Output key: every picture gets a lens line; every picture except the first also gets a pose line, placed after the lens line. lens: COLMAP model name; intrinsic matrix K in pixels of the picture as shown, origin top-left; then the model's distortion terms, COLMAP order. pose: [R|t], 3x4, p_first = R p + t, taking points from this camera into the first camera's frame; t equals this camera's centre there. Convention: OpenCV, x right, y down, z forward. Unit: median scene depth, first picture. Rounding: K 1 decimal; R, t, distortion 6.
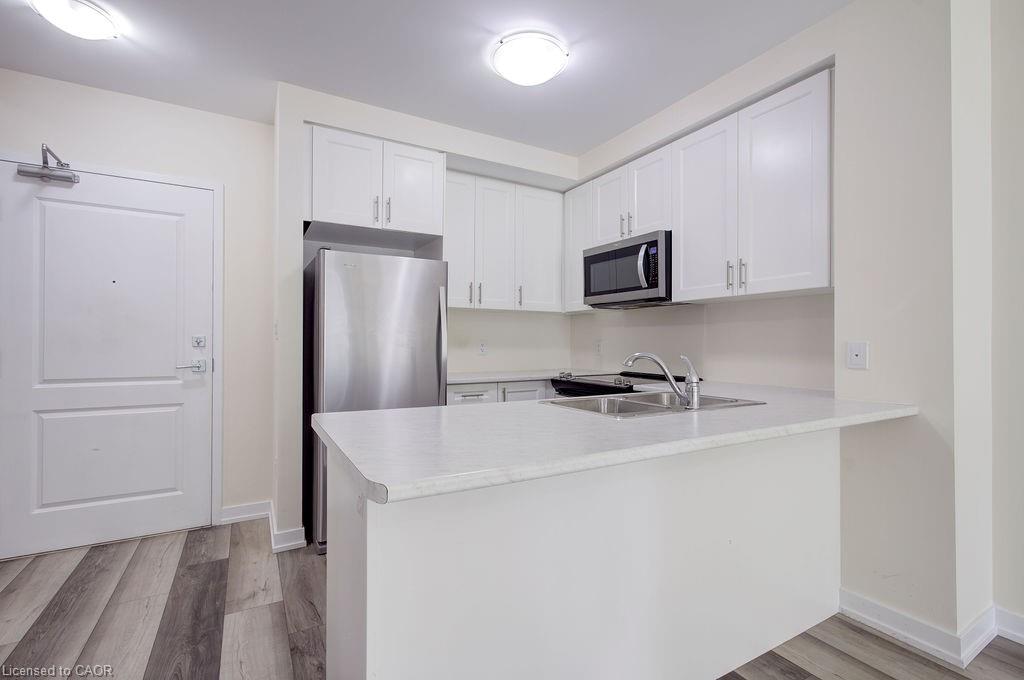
lens RADIAL K [[468.6, 0, 512.1], [0, 468.6, 340.8], [0, 0, 1]] dist [0.013086, -0.001118]
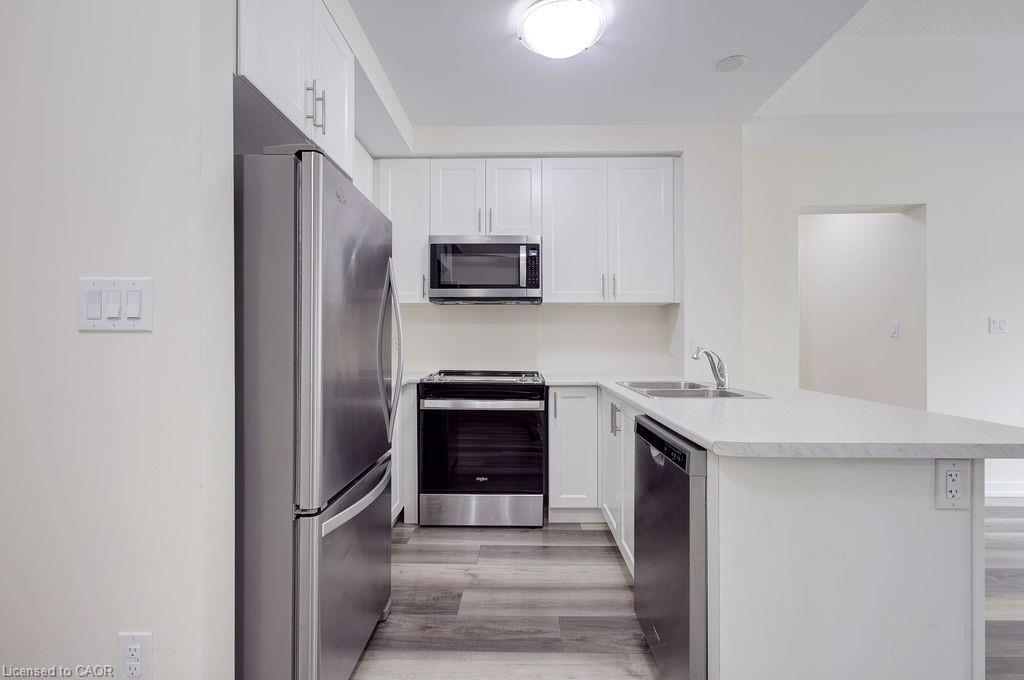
lens RADIAL K [[468.6, 0, 511.4], [0, 468.6, 332.5], [0, 0, 1]] dist [0.013086, -0.001118]
pose [[0.516330, 0.010127, 0.856330, -0.523857], [-0.004970, 0.999949, -0.008829, -0.002544], [-0.856375, 0.000303, 0.516354, 0.408747]]
